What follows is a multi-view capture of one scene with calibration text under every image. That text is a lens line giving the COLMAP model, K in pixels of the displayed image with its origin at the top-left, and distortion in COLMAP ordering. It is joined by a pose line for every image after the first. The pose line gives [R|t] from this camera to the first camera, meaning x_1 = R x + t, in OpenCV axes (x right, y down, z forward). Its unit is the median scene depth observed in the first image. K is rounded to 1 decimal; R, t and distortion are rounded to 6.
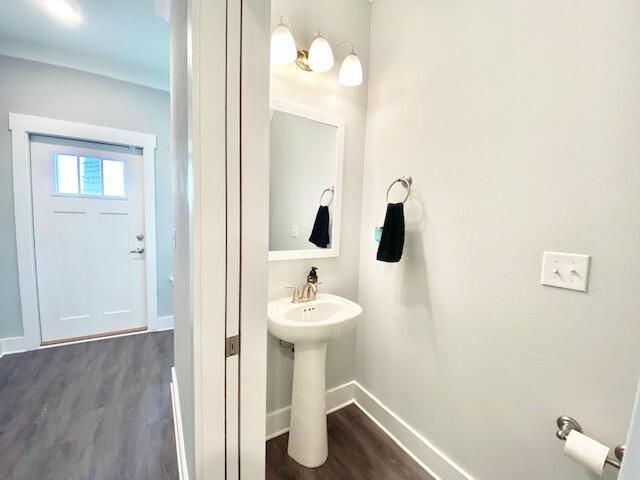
lens RADIAL K [[261.3, 0, 320.0], [0, 261.3, 240.0], [0, 0, 1]] dist [0.031368, -0.022845]
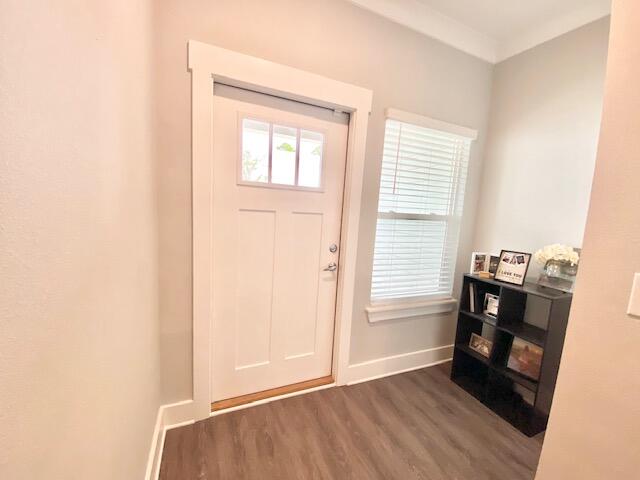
lens RADIAL K [[254.2, 0, 305.6], [0, 254.2, 241.1], [0, 0, 1]] dist [0.064211, -0.000017]
pose [[0.986839, 0.037076, -0.157396, -0.726692], [-0.032754, 0.999014, 0.029962, -0.051174], [0.158352, -0.024412, 0.987081, 0.380422]]
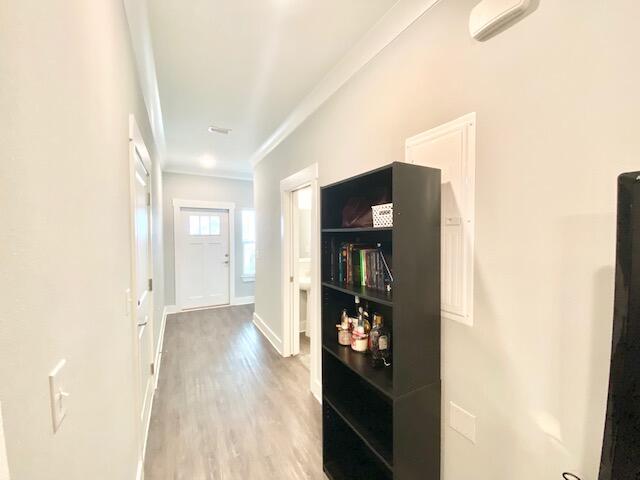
lens RADIAL K [[261.3, 0, 320.0], [0, 261.3, 240.0], [0, 0, 1]] dist [0.031368, -0.022845]
pose [[0.998151, -0.026281, -0.054800, 0.110354], [0.023437, 0.998376, -0.051918, -0.006033], [0.056076, 0.050538, 0.997147, -0.957512]]
